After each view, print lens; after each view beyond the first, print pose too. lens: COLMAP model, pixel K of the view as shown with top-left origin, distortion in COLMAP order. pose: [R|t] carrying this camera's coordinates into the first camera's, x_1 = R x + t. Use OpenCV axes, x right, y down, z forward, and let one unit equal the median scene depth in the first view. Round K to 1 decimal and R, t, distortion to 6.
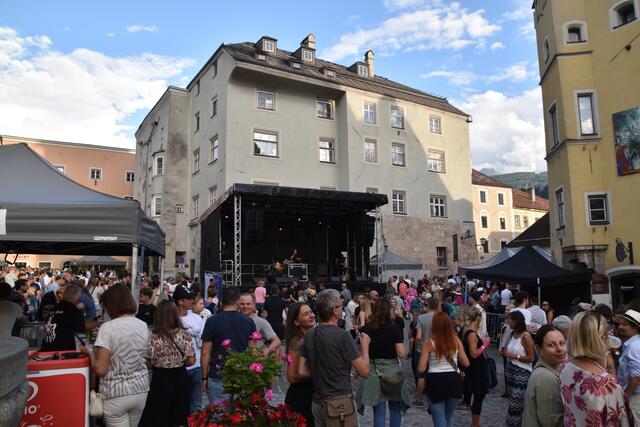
lens RADIAL K [[526.9, 0, 319.7], [0, 526.9, 226.9], [0, 0, 1]] dist [-0.208777, 0.158772]
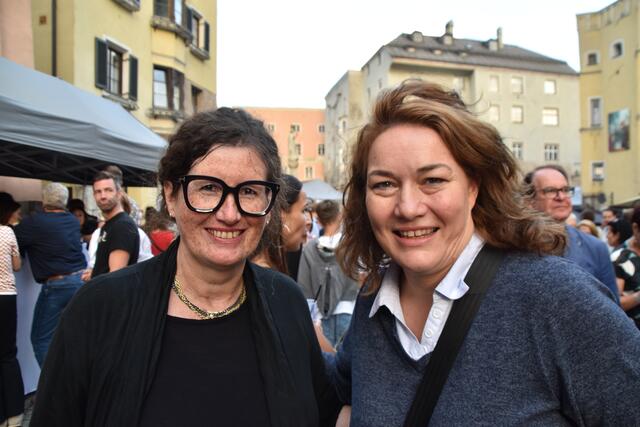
lens RADIAL K [[526.9, 0, 319.7], [0, 526.9, 226.9], [0, 0, 1]] dist [-0.208777, 0.158772]
pose [[0.941006, 0.018904, -0.337863, 0.113860], [0.031485, 0.989216, 0.143039, -0.053734], [0.336923, -0.145238, 0.930263, -0.387956]]
